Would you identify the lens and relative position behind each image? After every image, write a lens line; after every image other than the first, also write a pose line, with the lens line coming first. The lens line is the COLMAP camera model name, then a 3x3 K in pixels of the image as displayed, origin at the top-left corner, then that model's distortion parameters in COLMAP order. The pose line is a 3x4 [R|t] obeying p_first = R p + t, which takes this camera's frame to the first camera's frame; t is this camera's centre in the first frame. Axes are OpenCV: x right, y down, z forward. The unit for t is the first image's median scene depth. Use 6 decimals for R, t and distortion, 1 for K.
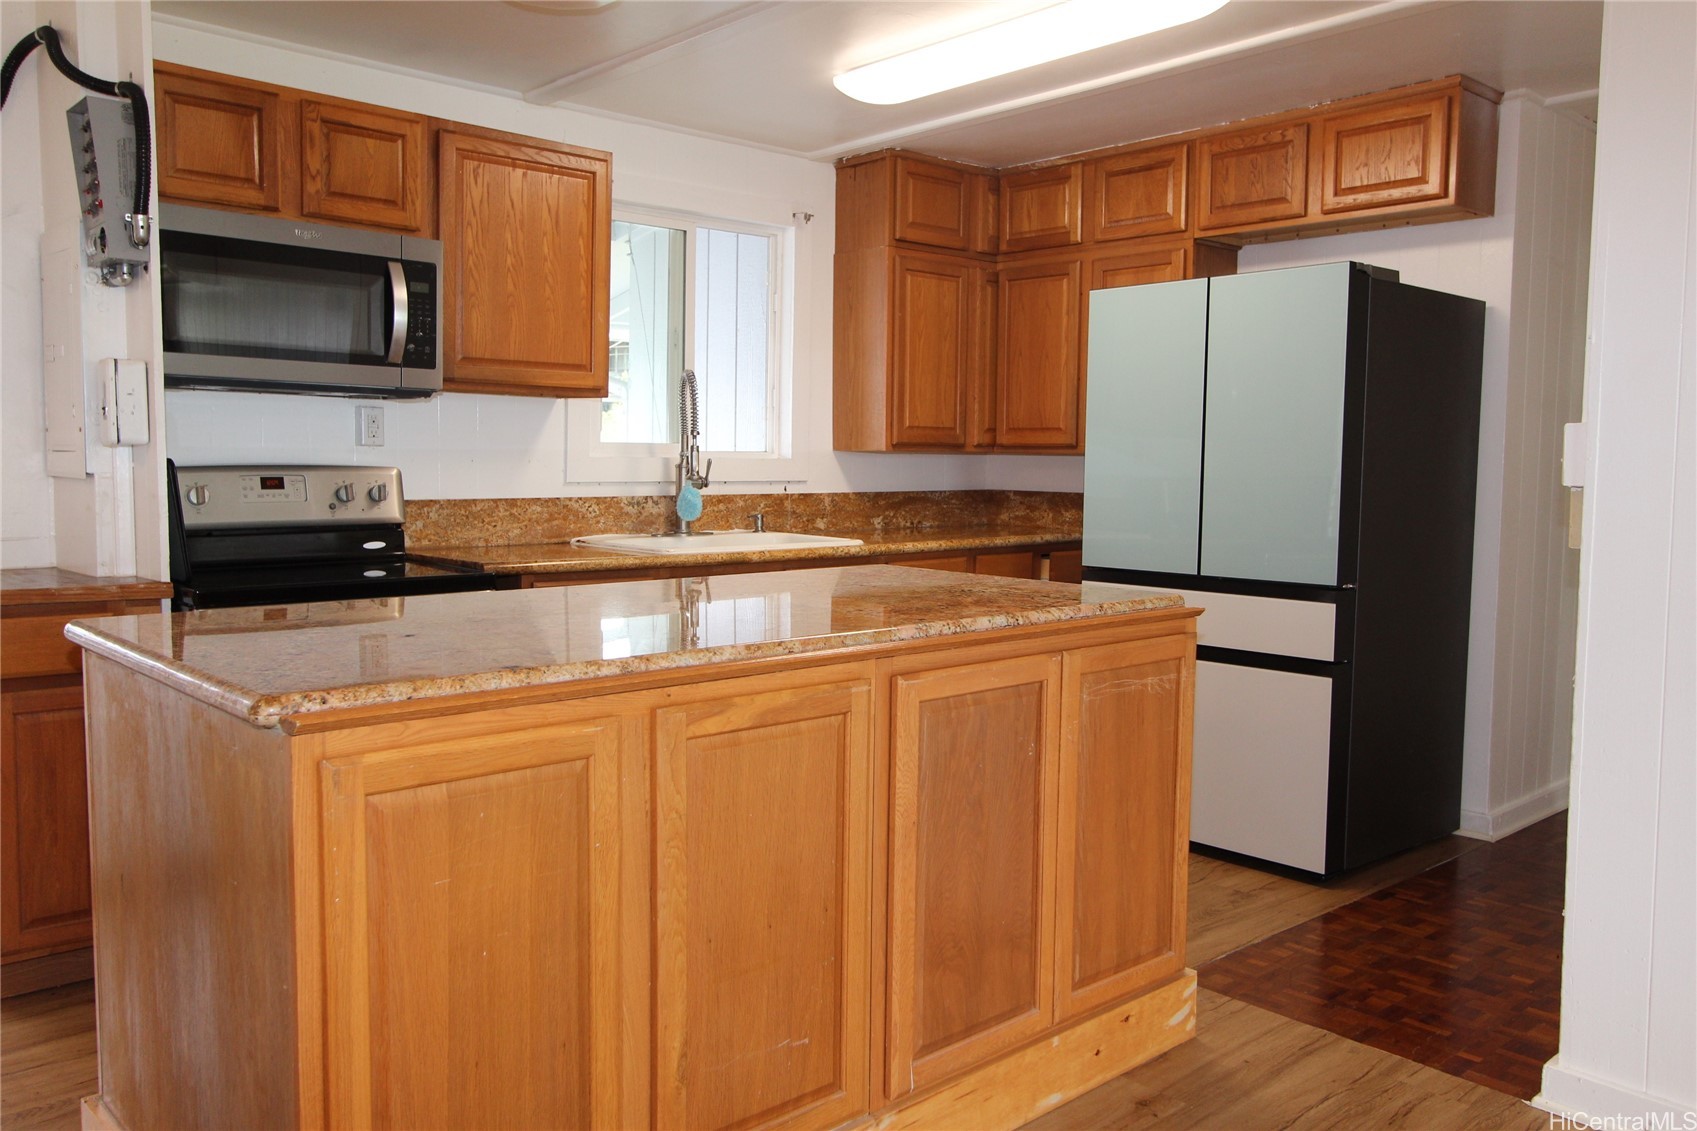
lens RADIAL K [[1340.6, 0, 853.0], [0, 1340.6, 563.5], [0, 0, 1]] dist [0.003037, 0.011811]
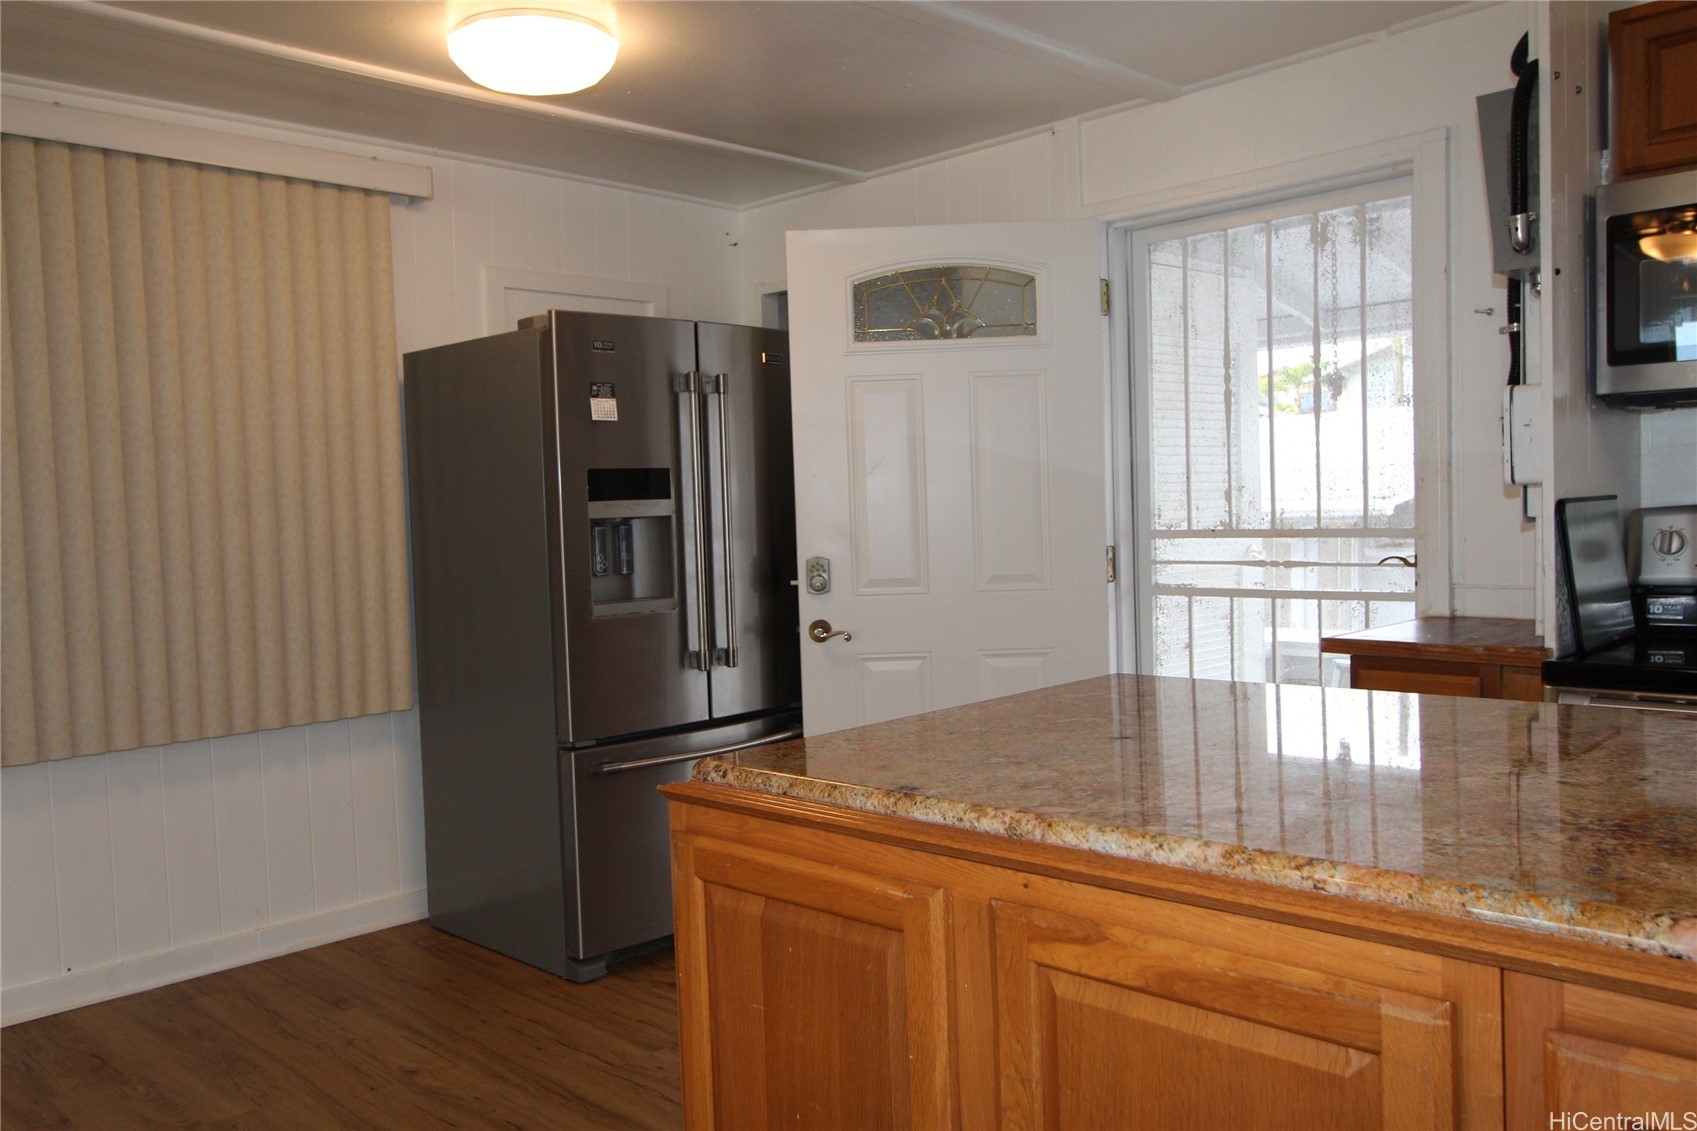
lens RADIAL K [[1340.6, 0, 850.4], [0, 1340.6, 575.4], [0, 0, 1]] dist [0.003037, 0.011811]
pose [[0.048948, 0.037147, -0.998110, 0.253813], [-0.045243, 0.998365, 0.034938, -0.035184], [0.997776, 0.043447, 0.050549, 0.453757]]
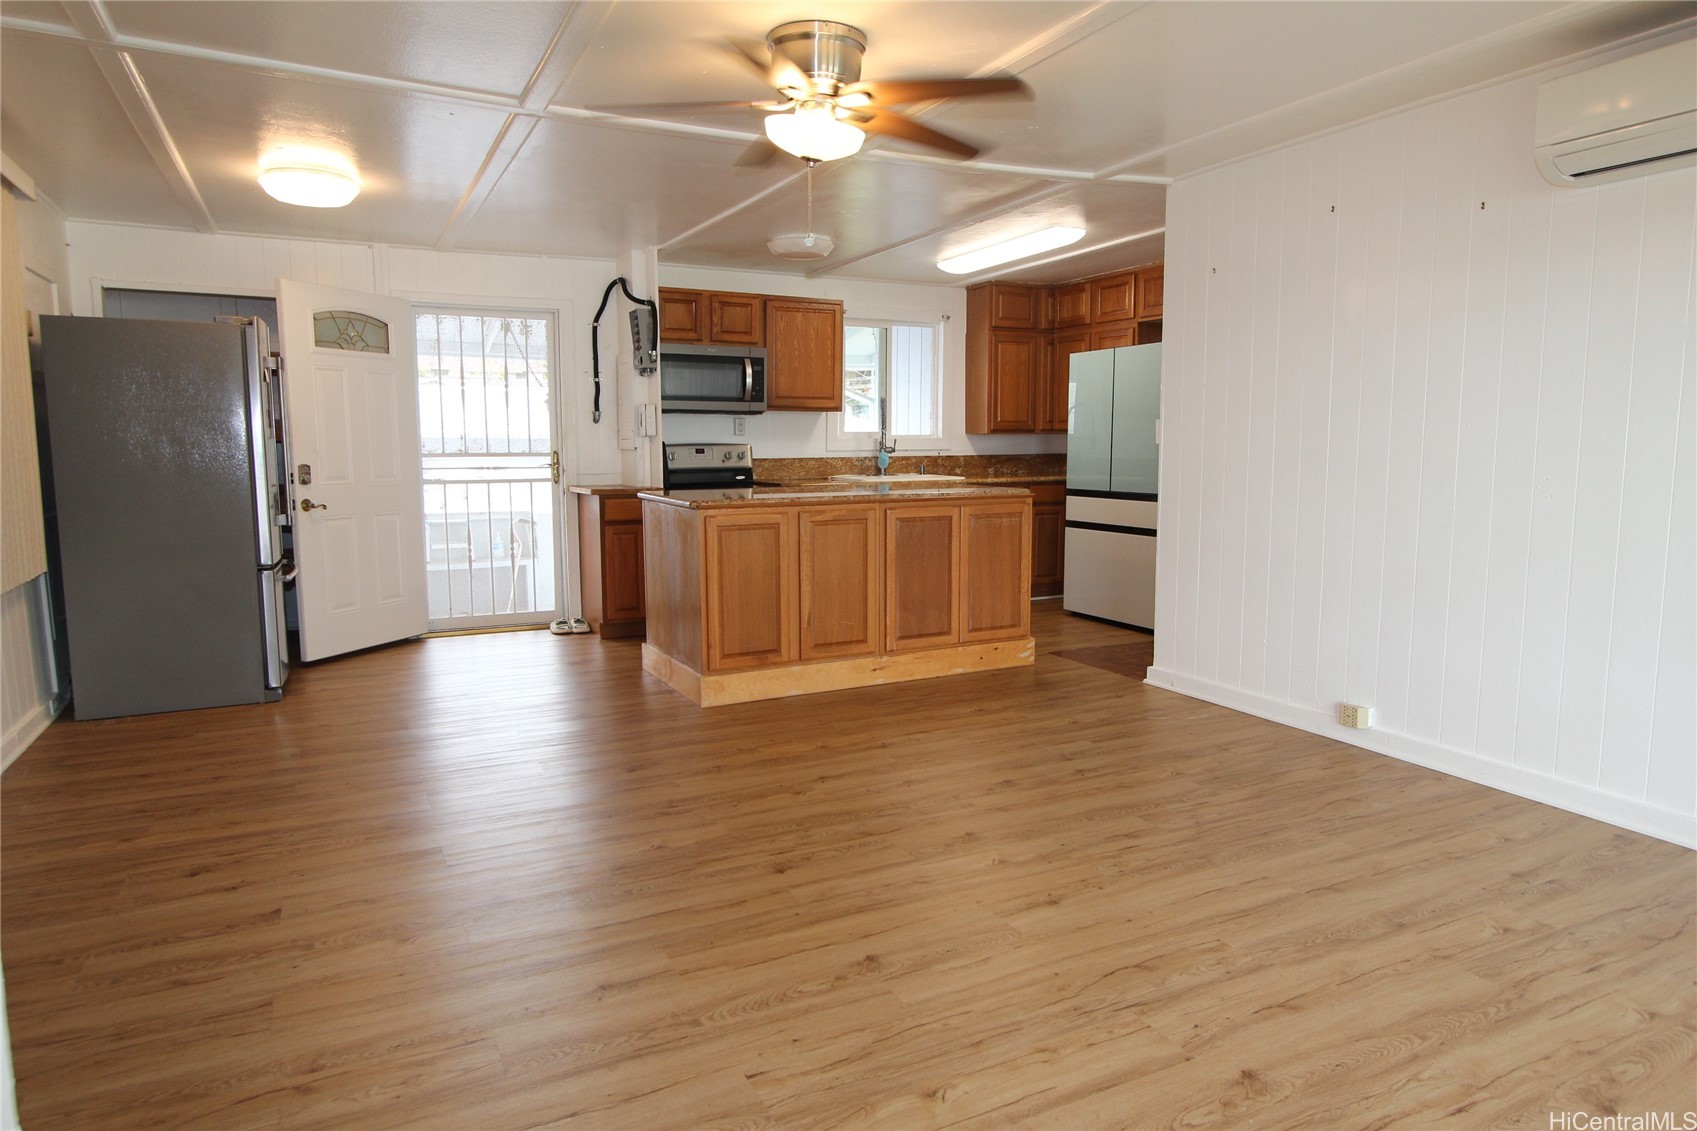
lens RADIAL K [[1043.0, 0, 852.9], [0, 1043.0, 569.9], [0, 0, 1]] dist [-0.016605, 0.012550]
pose [[0.962837, 0.019373, -0.269389, 0.354721], [-0.007307, 0.998928, 0.045721, 0.068061], [0.269986, -0.042053, 0.961946, -0.768329]]
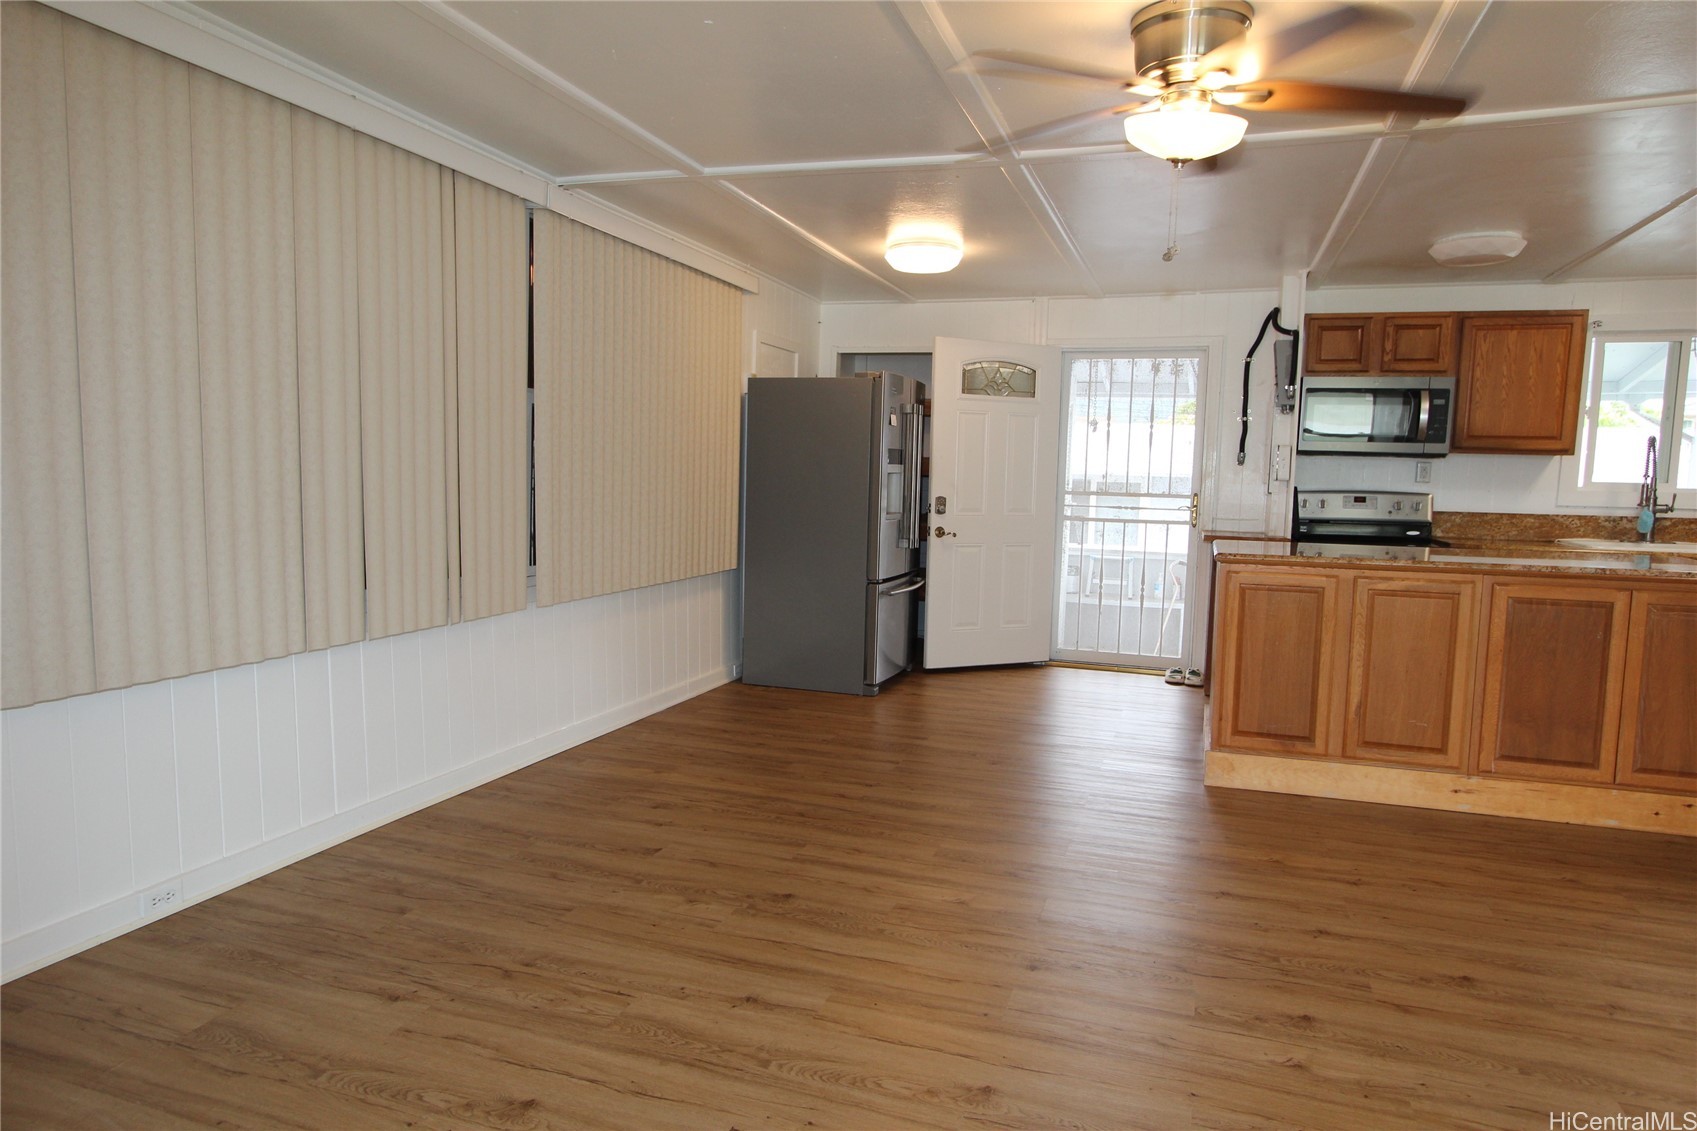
lens RADIAL K [[1043.0, 0, 838.2], [0, 1043.0, 567.3], [0, 0, 1]] dist [-0.016605, 0.012550]
pose [[0.470677, 0.080436, -0.878631, 0.630671], [-0.086183, 0.995265, 0.044946, 0.043444], [0.878086, 0.054567, 0.475381, -0.490860]]
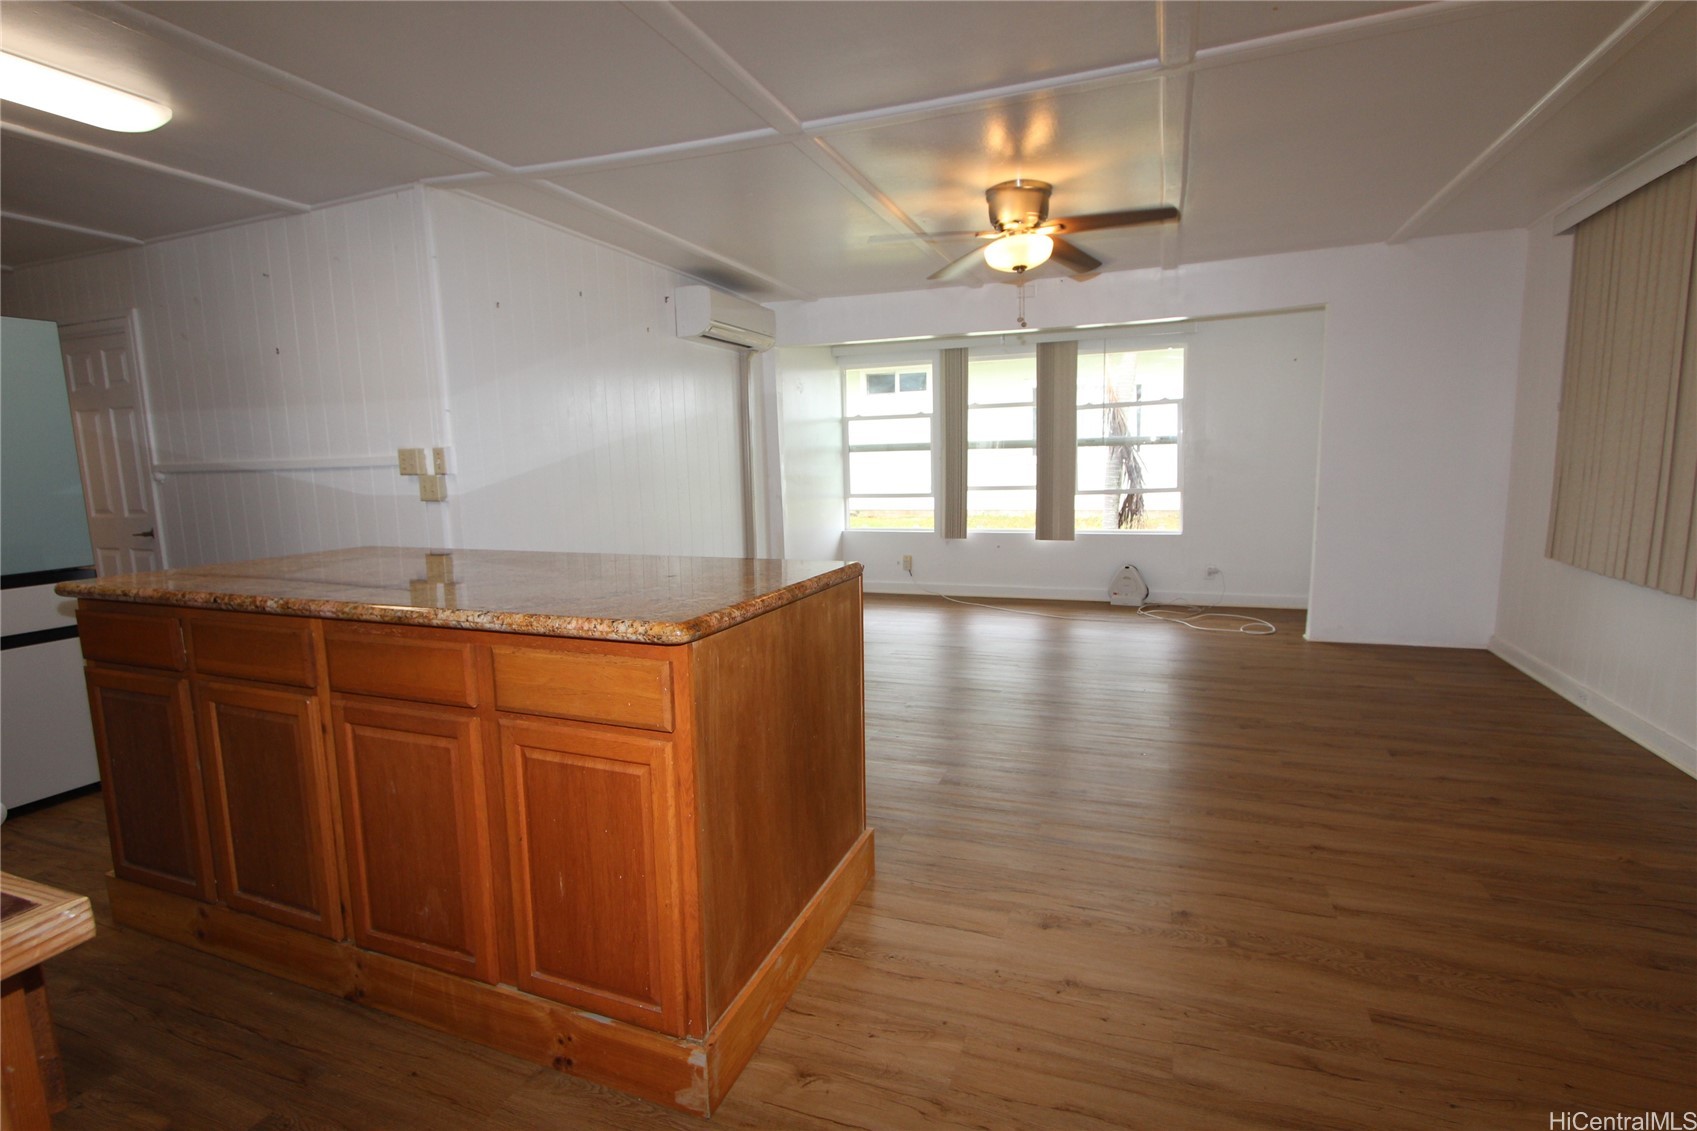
lens RADIAL K [[794.9, 0, 845.0], [0, 794.9, 570.4], [0, 0, 1]] dist [-0.000882, -0.000445]
pose [[-0.432021, -0.120244, 0.893812, -0.731790], [0.084625, 0.981294, 0.172916, -0.056252], [-0.897884, 0.150342, -0.413764, 0.696178]]
